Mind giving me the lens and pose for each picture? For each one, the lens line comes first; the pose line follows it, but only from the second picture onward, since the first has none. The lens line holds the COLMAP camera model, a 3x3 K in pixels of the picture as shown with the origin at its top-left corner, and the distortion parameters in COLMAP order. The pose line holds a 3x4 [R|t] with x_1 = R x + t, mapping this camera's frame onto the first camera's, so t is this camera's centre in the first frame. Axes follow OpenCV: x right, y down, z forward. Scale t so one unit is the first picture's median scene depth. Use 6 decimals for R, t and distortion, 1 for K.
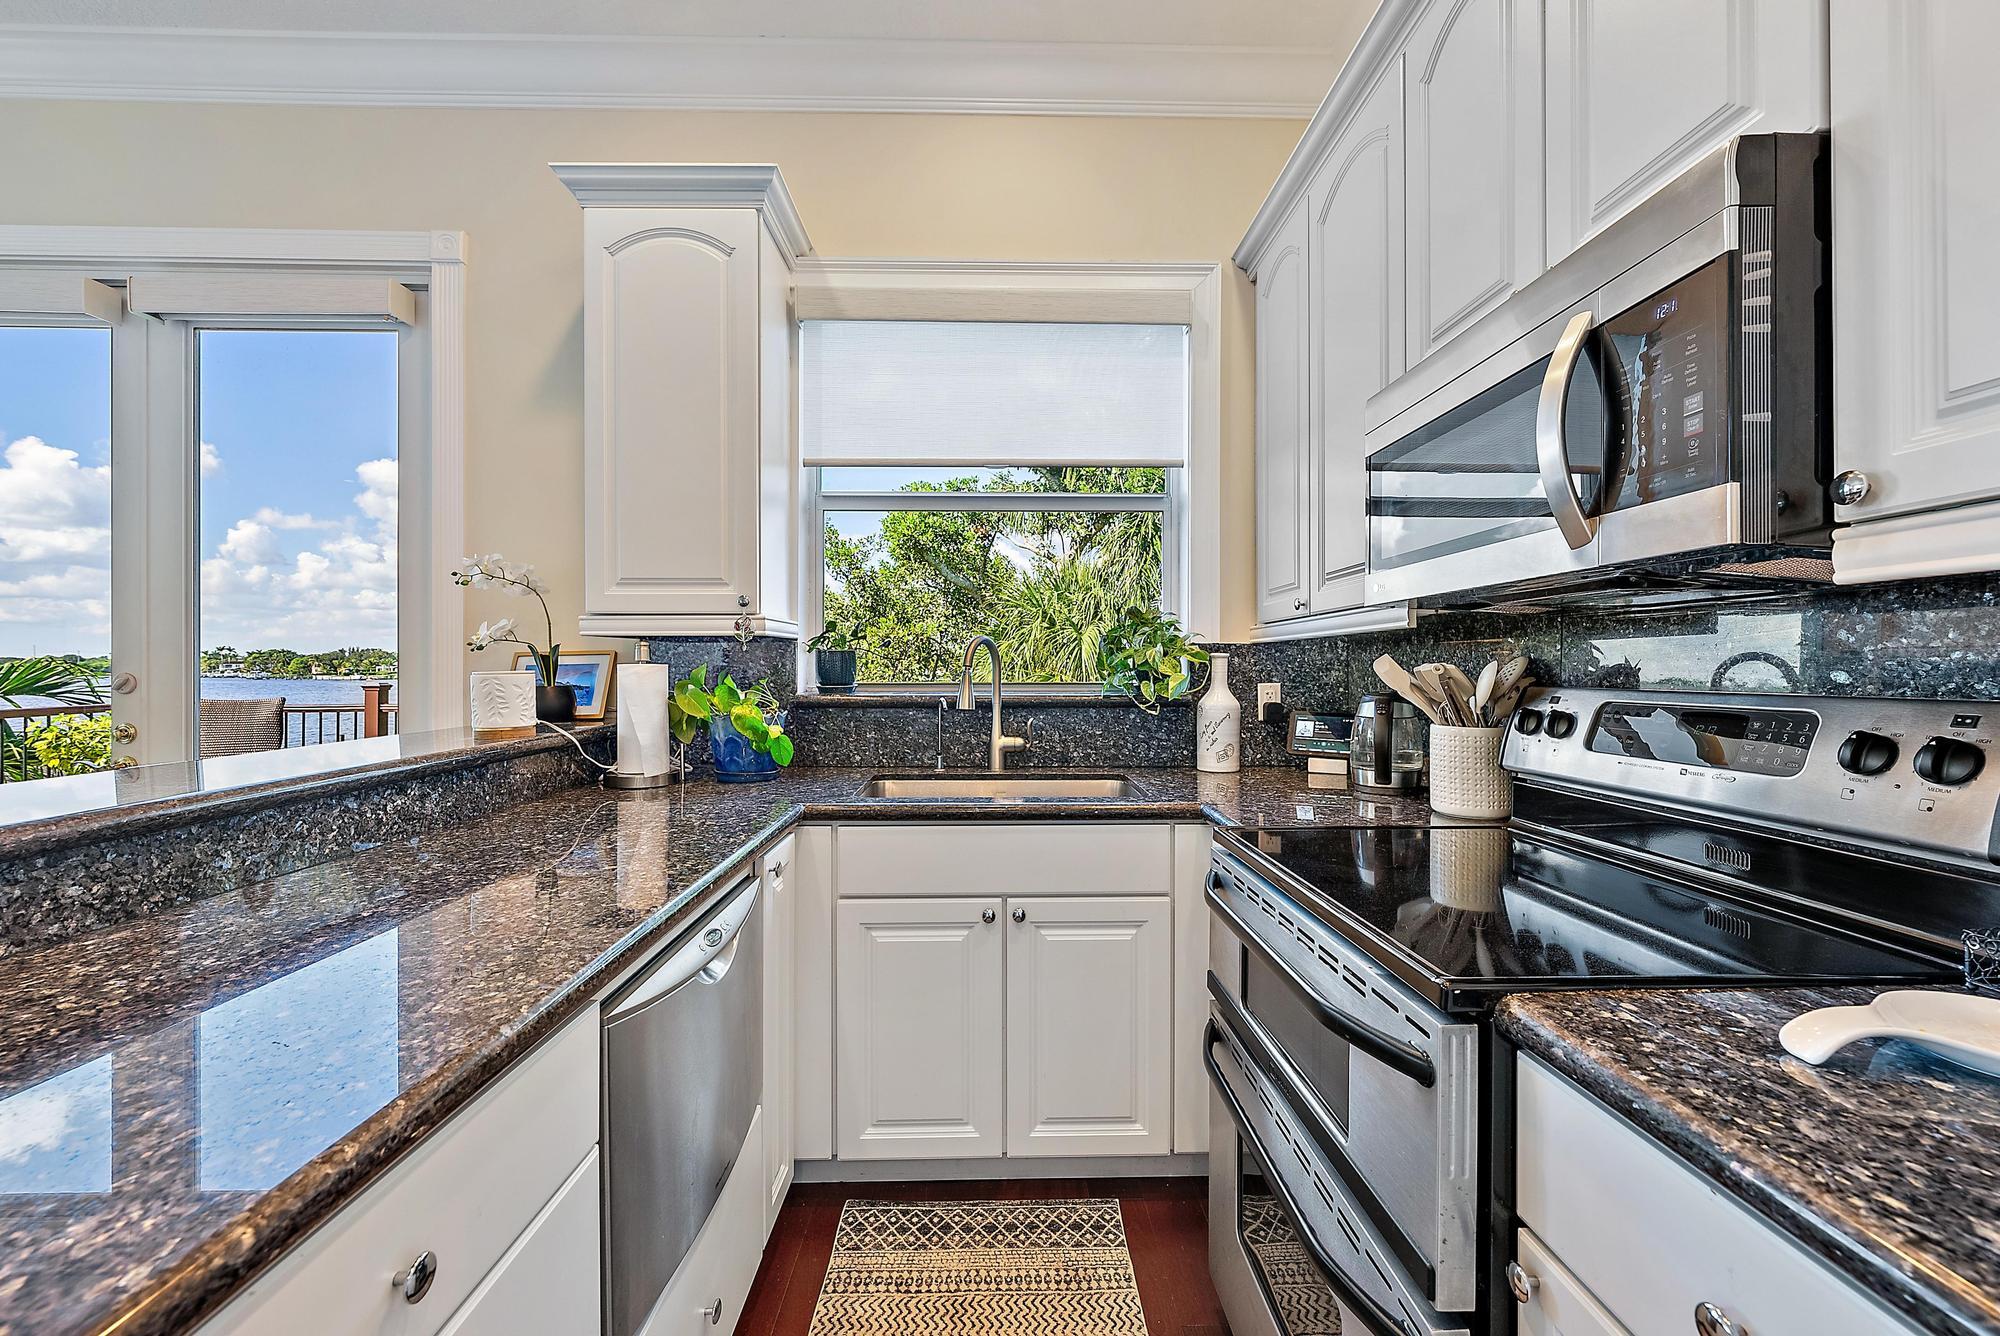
lens RADIAL K [[777.8, 0, 1004.2], [0, 777.8, 668.4], [0, 0, 1]] dist [-0.000303, 0.000218]
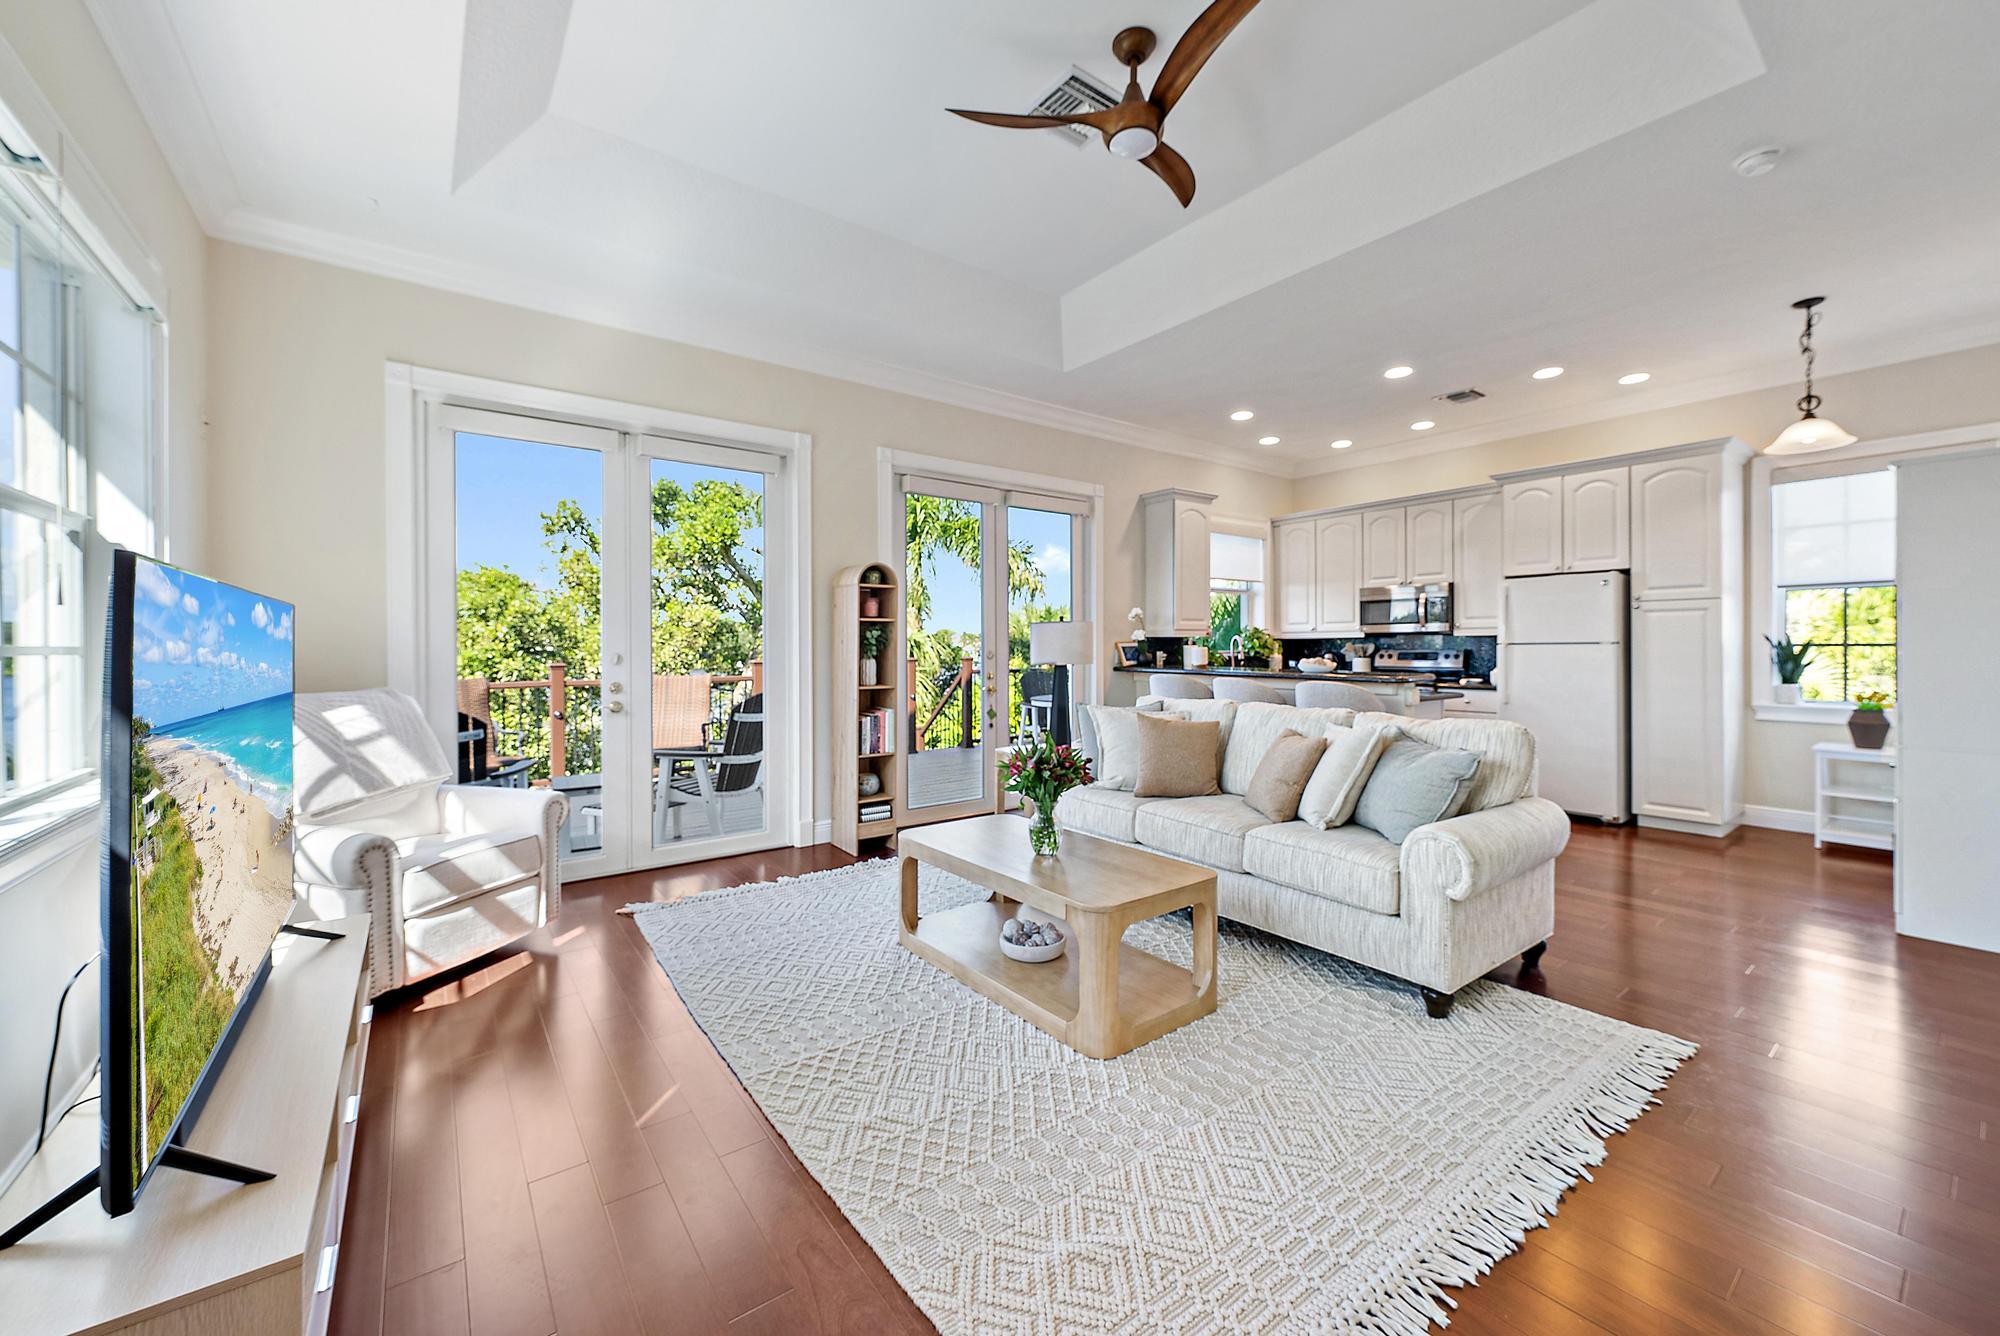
lens RADIAL K [[777.8, 0, 1004.2], [0, 777.8, 668.4], [0, 0, 1]] dist [-0.000303, 0.000218]
pose [[0.817557, -0.023047, 0.575386, -3.920653], [0.003816, 0.999394, 0.034608, -0.032364], [-0.575835, -0.026098, 0.817150, -1.576815]]
